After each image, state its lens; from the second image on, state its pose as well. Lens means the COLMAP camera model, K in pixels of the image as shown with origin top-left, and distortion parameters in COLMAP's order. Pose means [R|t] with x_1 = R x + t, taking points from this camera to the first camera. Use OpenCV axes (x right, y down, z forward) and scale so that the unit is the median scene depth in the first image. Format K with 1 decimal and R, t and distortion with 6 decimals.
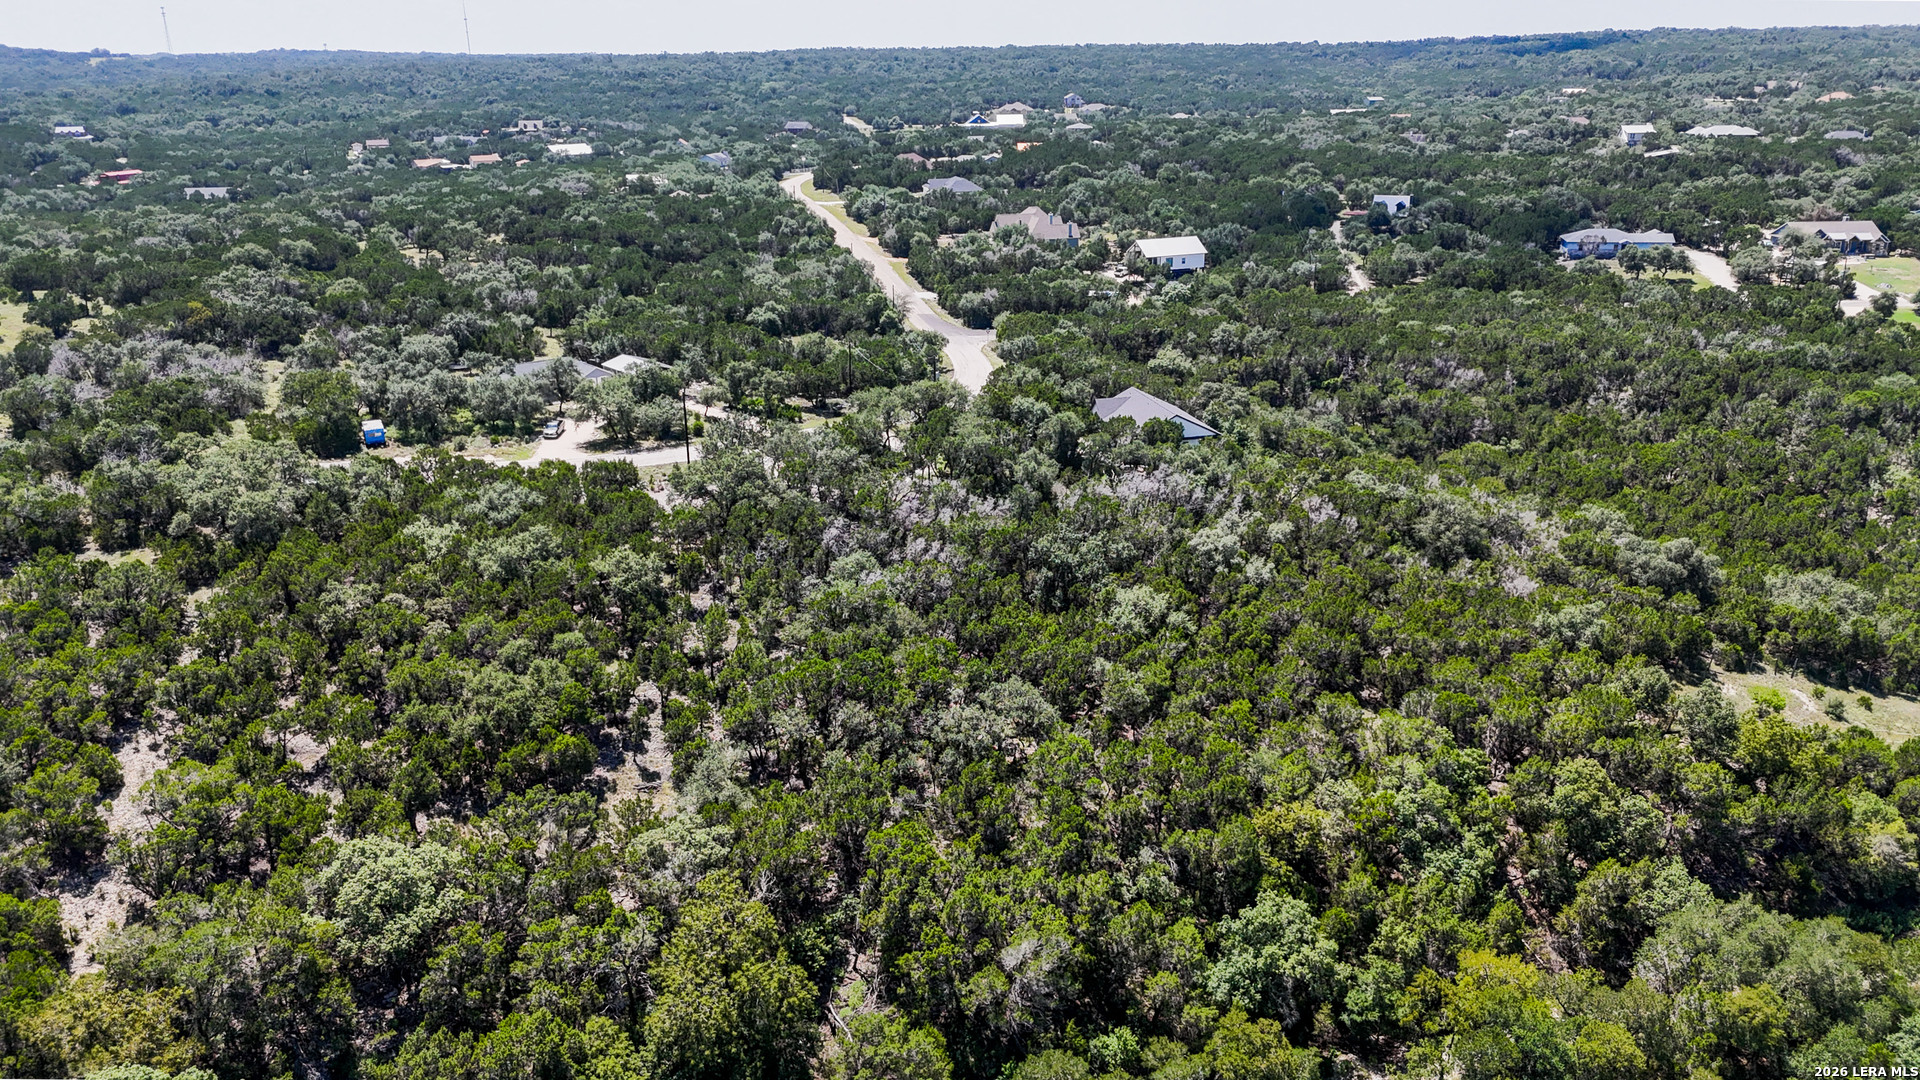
lens RADIAL K [[1441.2, 0, 968.4], [0, 1441.2, 540.3], [0, 0, 1]] dist [0.068397, -0.063678]
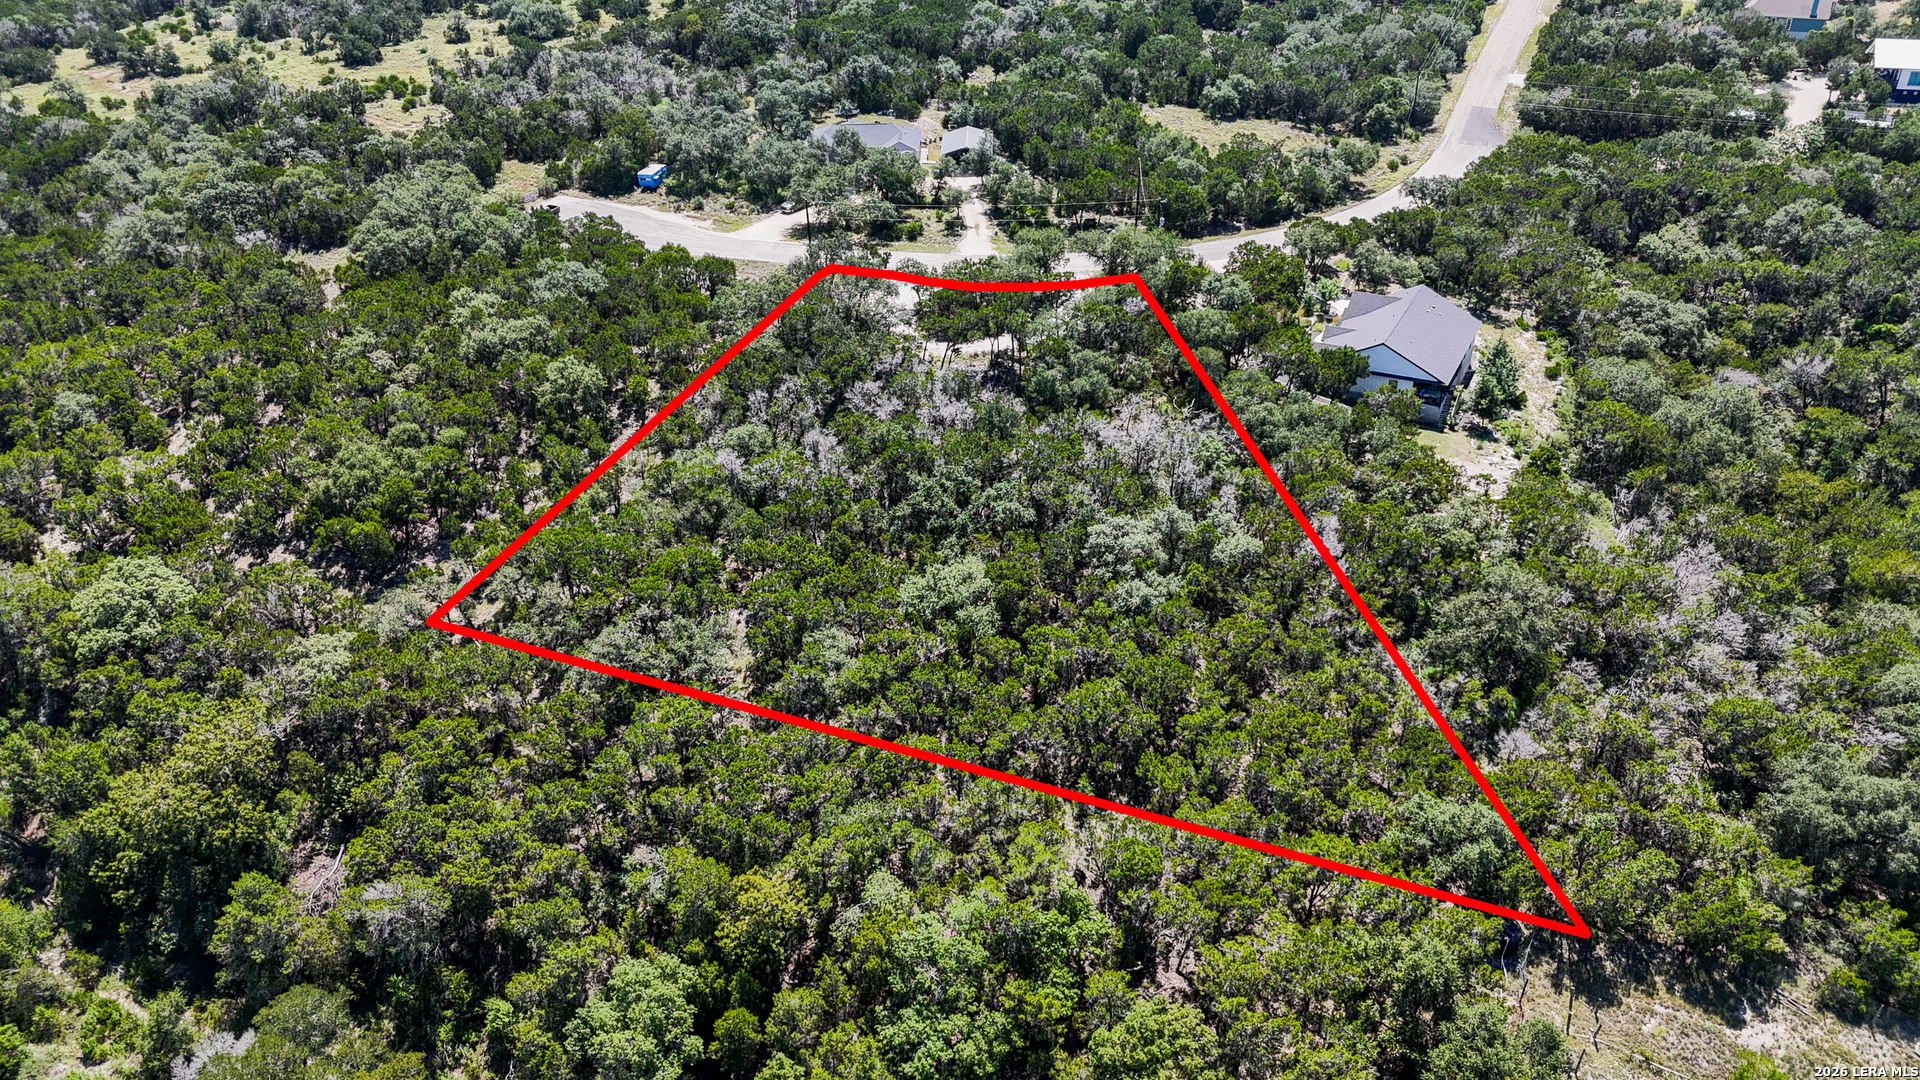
lens RADIAL K [[1422.0, 0, 968.6], [0, 1422.0, 533.8], [0, 0, 1]] dist [0.057347, -0.043888]
pose [[0.753601, 0.330471, -0.568220, 0.592051], [-0.195039, 0.937921, 0.286816, -0.223175], [0.627730, -0.105320, 0.771273, 0.373089]]
